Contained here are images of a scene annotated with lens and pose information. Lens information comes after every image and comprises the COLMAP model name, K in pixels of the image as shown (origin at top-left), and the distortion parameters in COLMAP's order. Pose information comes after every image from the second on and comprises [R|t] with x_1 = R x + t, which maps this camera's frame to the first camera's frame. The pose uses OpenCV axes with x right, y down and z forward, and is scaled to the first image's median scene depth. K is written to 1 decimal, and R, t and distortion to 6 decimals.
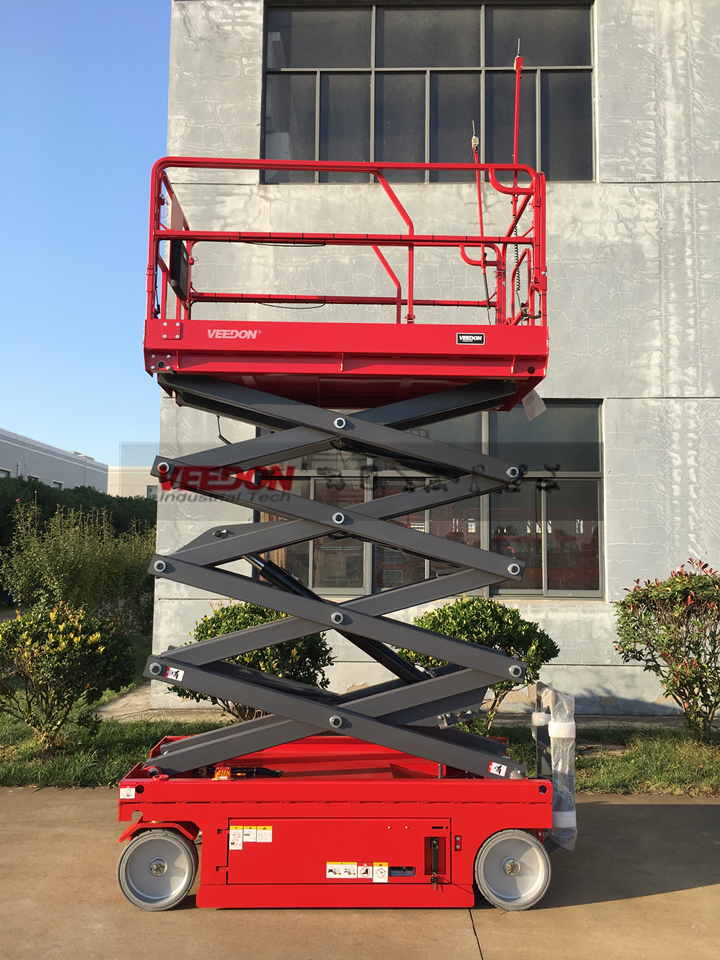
lens RADIAL K [[813.9, 0, 354.0], [0, 813.9, 478.5], [0, 0, 1]] dist [0.067826, -0.084112]
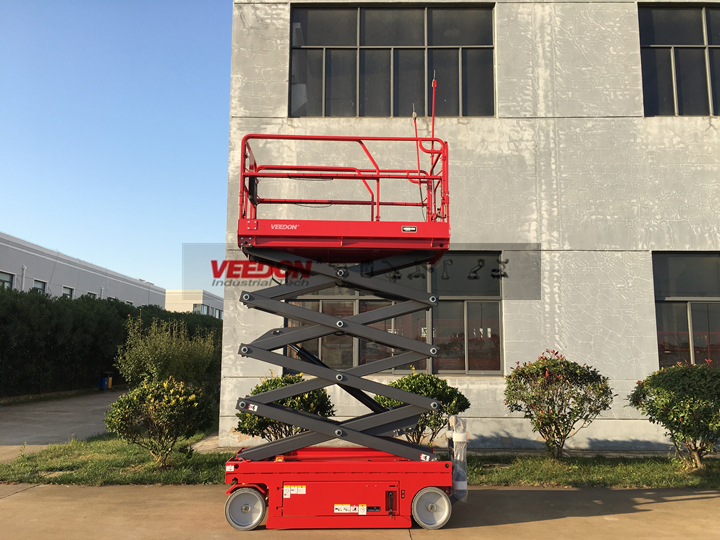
lens RADIAL K [[610.4, 0, 358.6], [0, 610.4, 271.6], [0, 0, 1]] dist [0.067826, -0.084112]
pose [[0.999761, -0.000989, 0.021826, -0.004248], [0.001921, 0.999084, -0.042737, -0.007343], [-0.021764, 0.042769, 0.998848, -0.254182]]
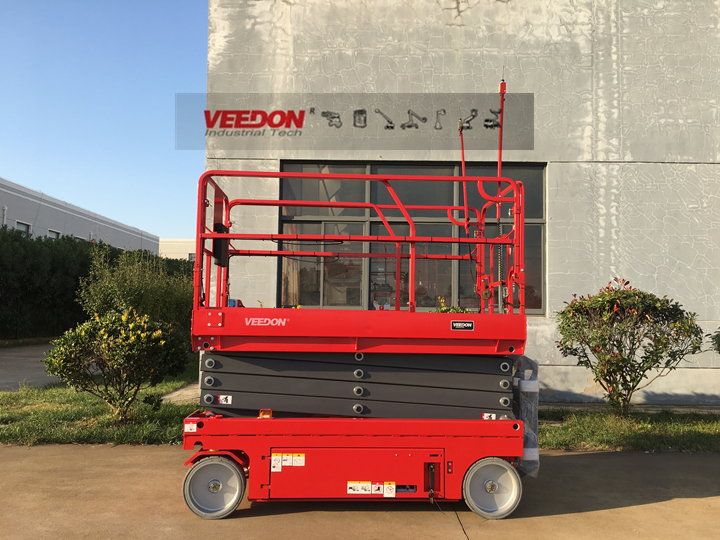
lens RADIAL K [[610.4, 0, 354.7], [0, 610.4, 272.0], [0, 0, 1]] dist [0.067826, -0.084112]
pose [[0.999822, 0.005438, 0.018040, -0.023007], [-0.005997, 0.999499, 0.031065, 0.062665], [-0.017862, -0.031168, 0.999355, 0.032057]]
